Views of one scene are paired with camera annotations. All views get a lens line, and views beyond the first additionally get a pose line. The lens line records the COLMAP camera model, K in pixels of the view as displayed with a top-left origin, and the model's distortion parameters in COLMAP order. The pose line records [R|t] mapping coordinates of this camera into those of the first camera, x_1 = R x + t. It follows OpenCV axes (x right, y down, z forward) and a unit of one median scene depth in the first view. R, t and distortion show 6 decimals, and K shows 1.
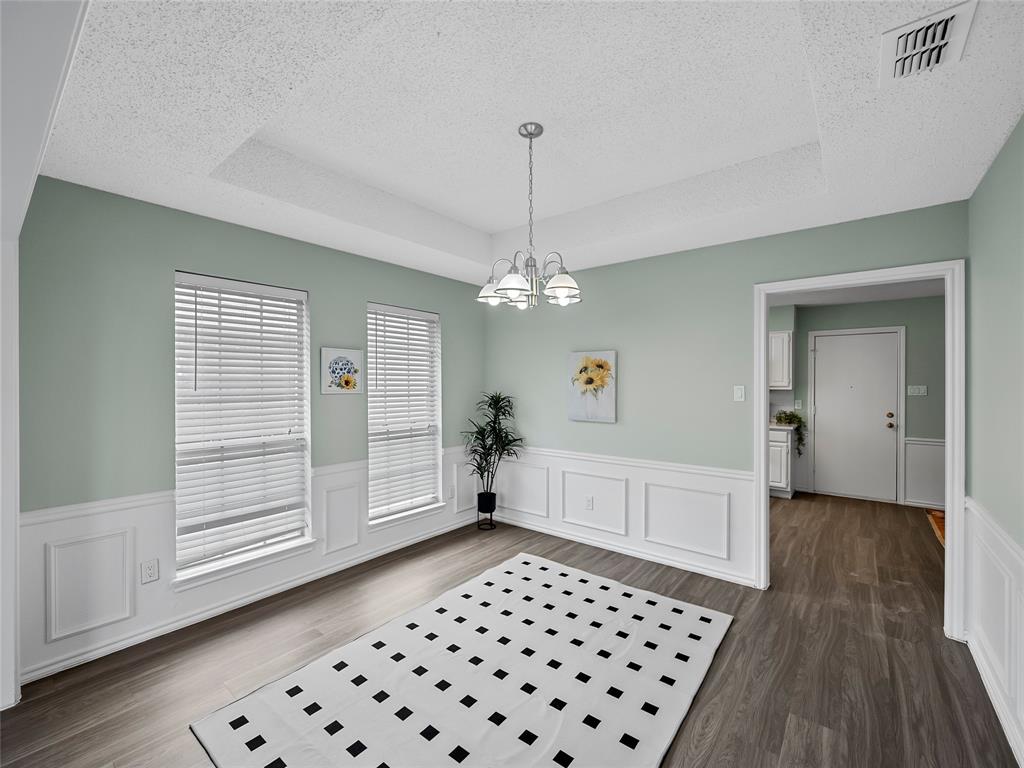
lens RADIAL K [[437.5, 0, 513.8], [0, 437.5, 384.0], [0, 0, 1]] dist [-0.001489, -0.001893]
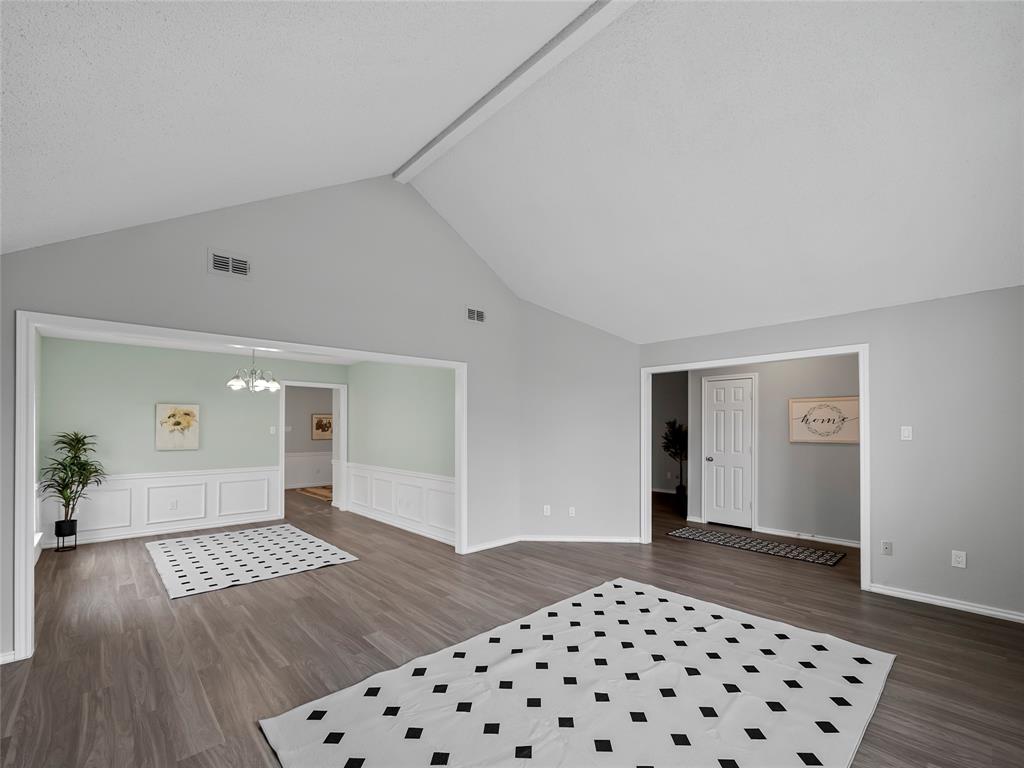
lens RADIAL K [[437.5, 0, 510.6], [0, 437.5, 424.6], [0, 0, 1]] dist [-0.001489, -0.001893]
pose [[0.150650, 0.003625, 0.988580, -1.297613], [0.001423, 0.999991, -0.003884, 0.004997], [-0.988586, 0.001992, 0.150644, -0.422587]]
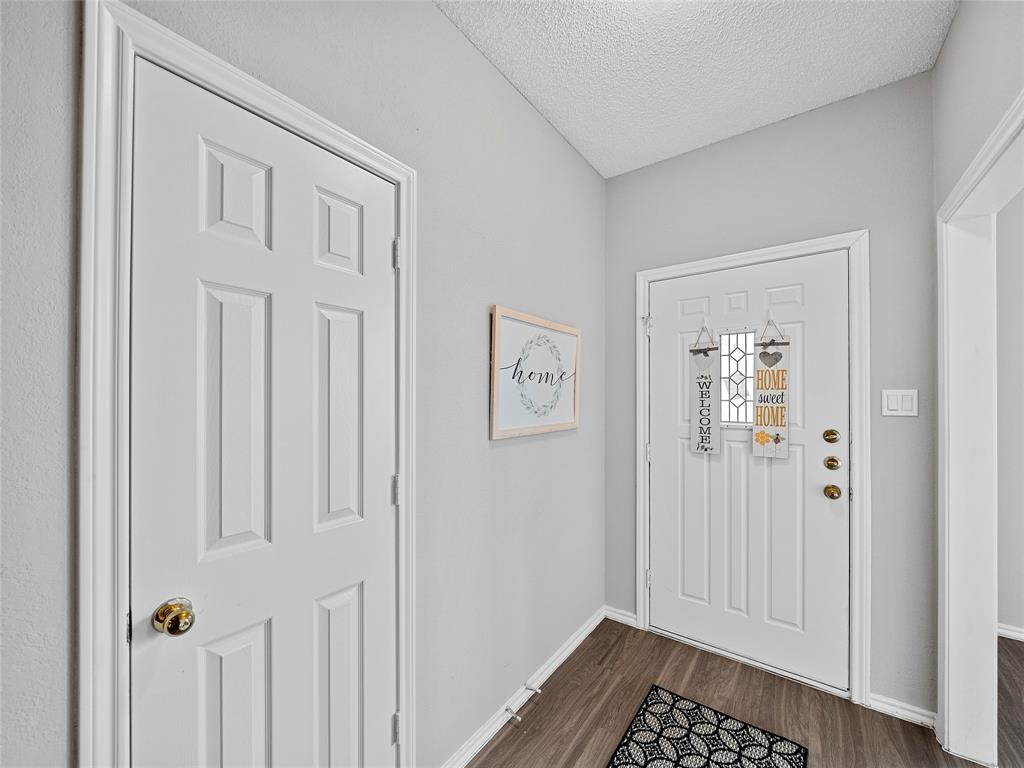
lens RADIAL K [[399.1, 0, 511.7], [0, 399.1, 396.1], [0, 0, 1]] dist [-0.009276, -0.000318]
pose [[-0.999419, 0.000797, -0.034088, 0.440019], [0.000716, 0.999997, 0.002388, 0.011463], [0.034090, 0.002362, -0.999416, -0.728394]]
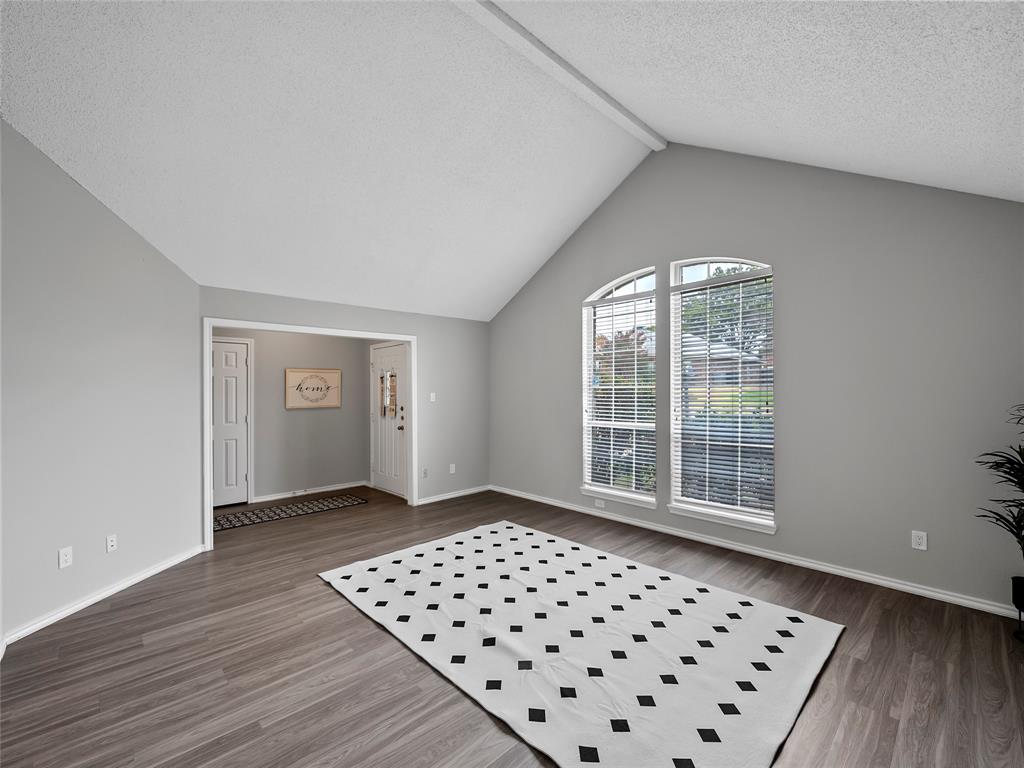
lens RADIAL K [[437.5, 0, 509.3], [0, 437.5, 390.8], [0, 0, 1]] dist [-0.001489, -0.001893]
pose [[-0.990400, 0.006842, 0.138059, -0.654064], [0.006570, 0.999975, -0.002422, 0.003806], [-0.138072, -0.001492, -0.990421, 0.379307]]
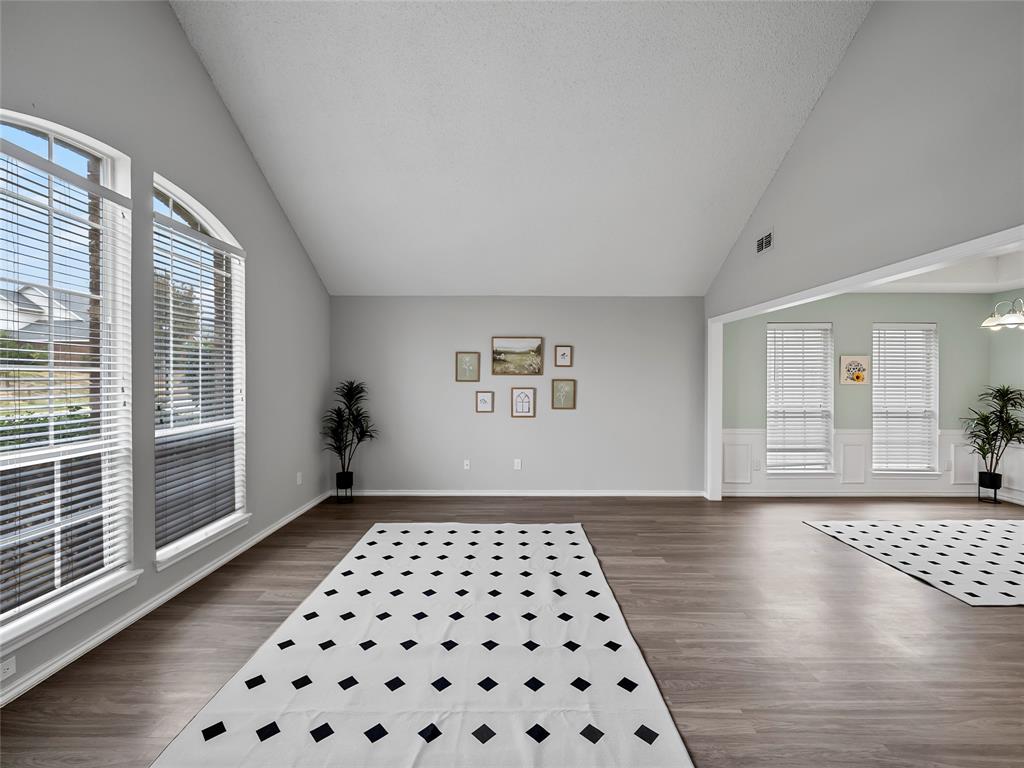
lens RADIAL K [[437.5, 0, 509.4], [0, 437.5, 380.4], [0, 0, 1]] dist [-0.001489, -0.001893]
pose [[0.618326, 0.006782, -0.785892, 0.070502], [-0.003263, 0.999976, 0.006061, 0.002309], [0.785915, -0.001183, 0.618334, -0.910897]]
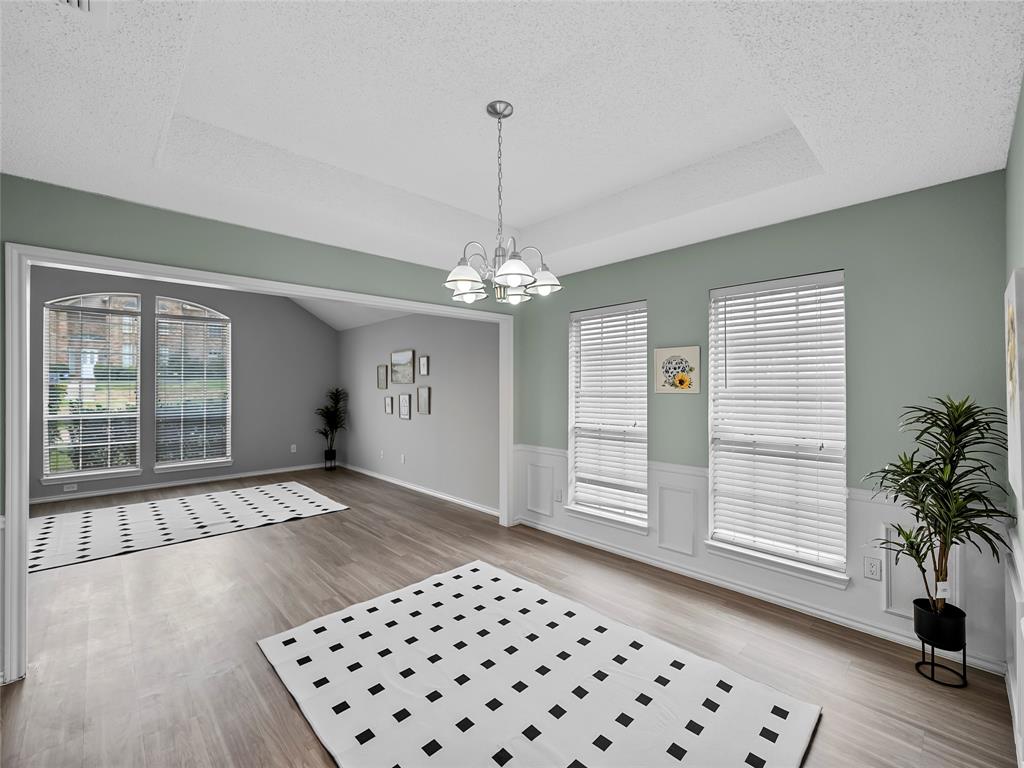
lens RADIAL K [[437.5, 0, 513.4], [0, 437.5, 388.1], [0, 0, 1]] dist [-0.001489, -0.001893]
pose [[-0.138658, 0.008048, -0.990308, 0.610583], [0.005234, 0.999959, 0.007394, 0.001357], [0.990326, -0.004158, -0.138695, 0.756048]]
